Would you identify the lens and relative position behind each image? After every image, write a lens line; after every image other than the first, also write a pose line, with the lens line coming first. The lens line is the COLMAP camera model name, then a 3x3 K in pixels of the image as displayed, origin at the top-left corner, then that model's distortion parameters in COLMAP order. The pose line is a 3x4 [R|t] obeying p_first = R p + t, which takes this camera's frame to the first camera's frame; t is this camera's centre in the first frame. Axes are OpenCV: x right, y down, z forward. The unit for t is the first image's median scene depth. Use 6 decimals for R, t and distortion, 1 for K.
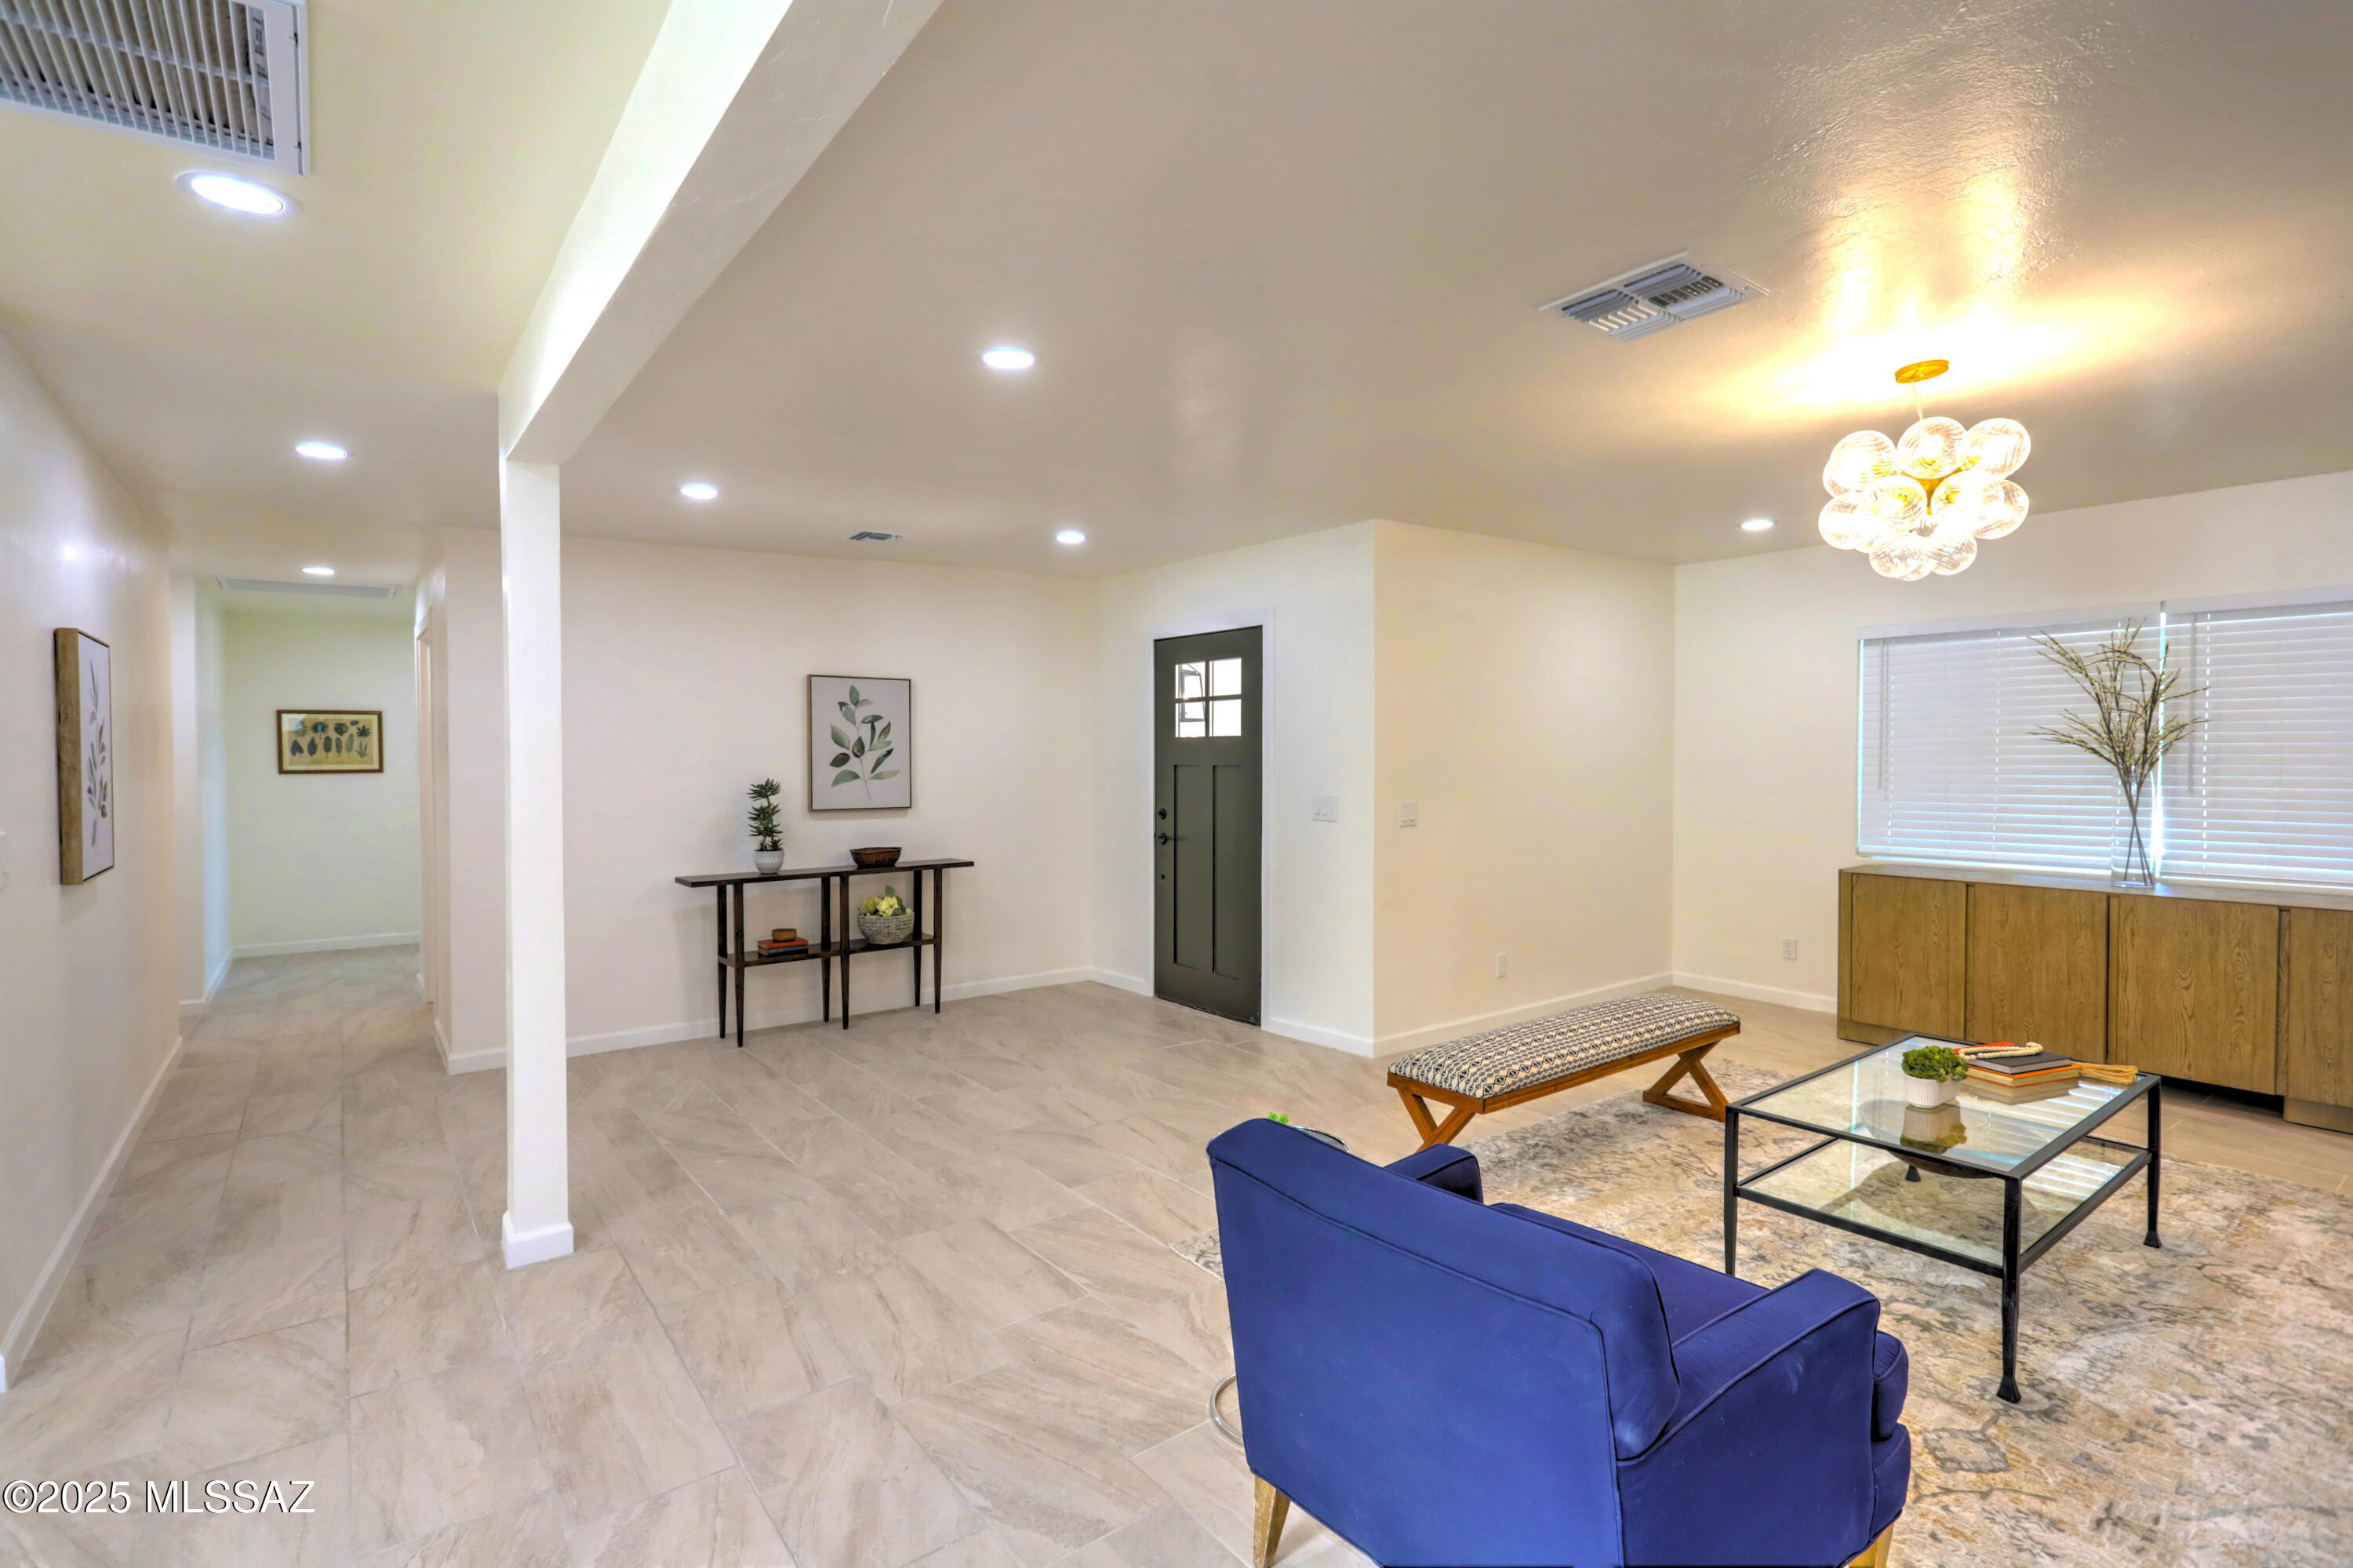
lens RADIAL K [[1120.5, 0, 1179.7], [0, 1120.5, 781.3], [0, 0, 1]] dist [-0.000586, -0.000016]
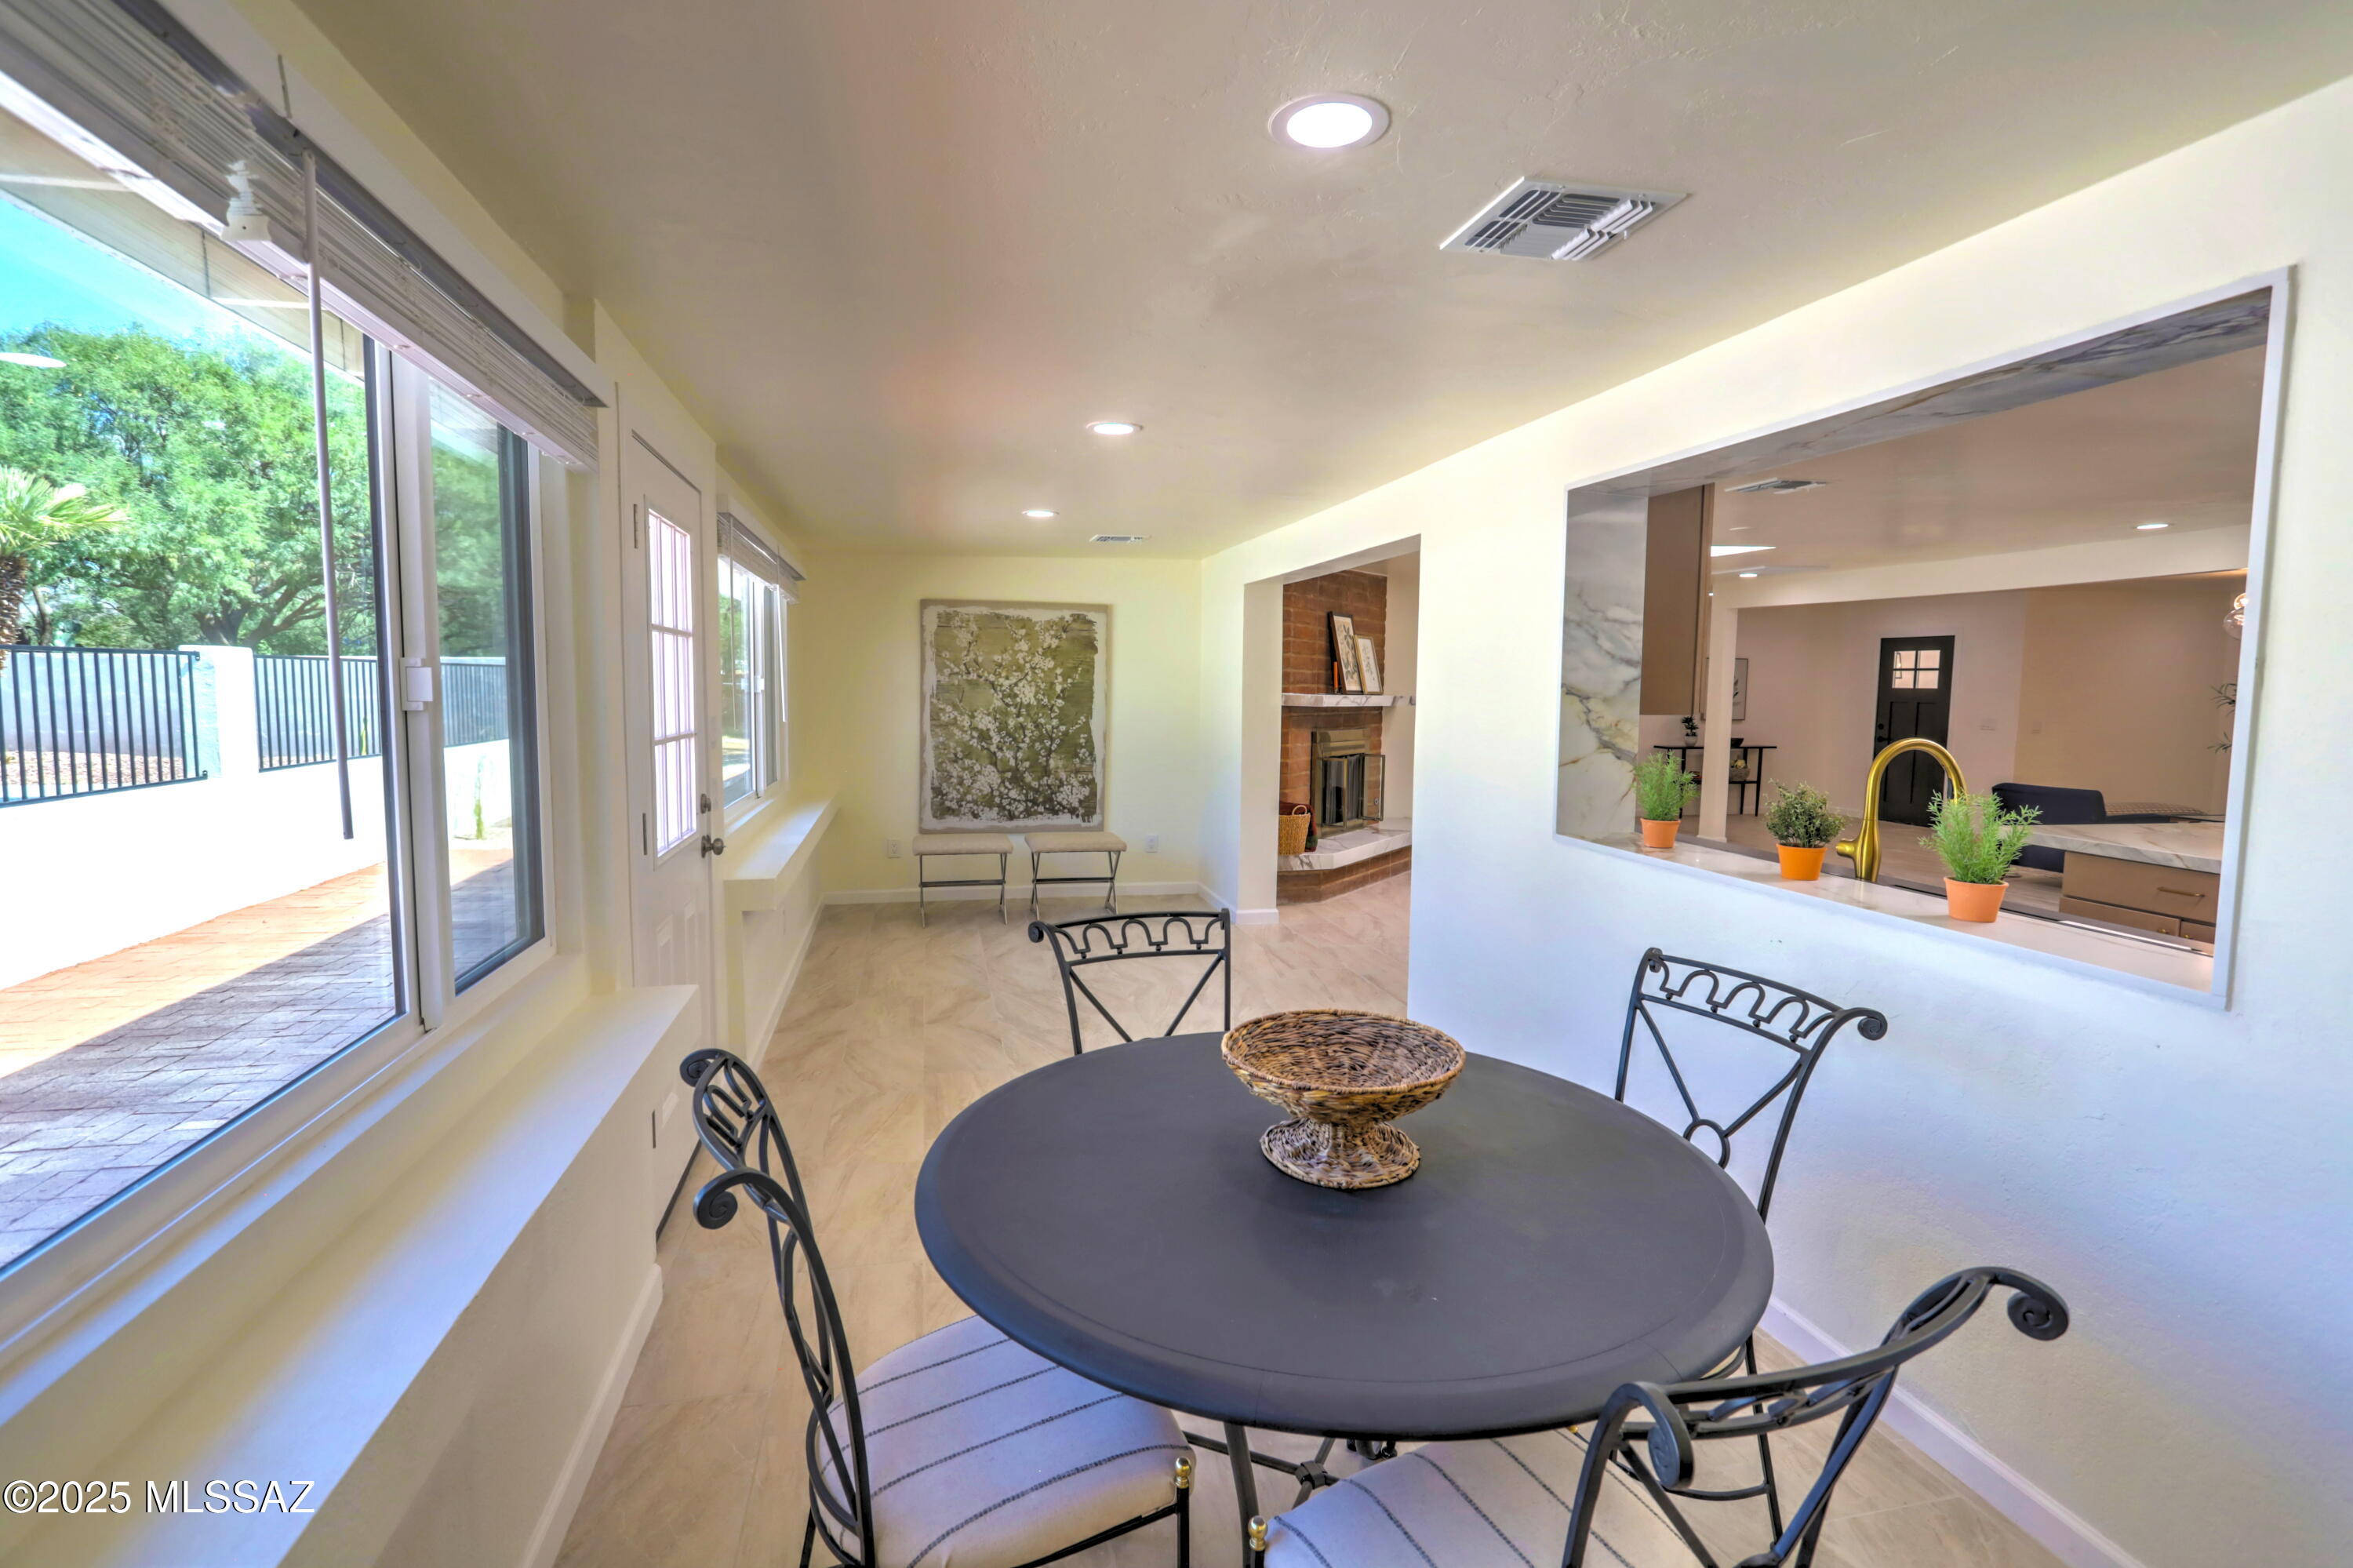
lens RADIAL K [[1120.5, 0, 1175.2], [0, 1120.5, 779.5], [0, 0, 1]] dist [-0.000586, -0.000016]
pose [[0.912379, 0.046352, -0.406714, -0.366976], [-0.020091, 0.997442, 0.068603, 0.013504], [0.408854, -0.054421, 0.910976, -1.417991]]
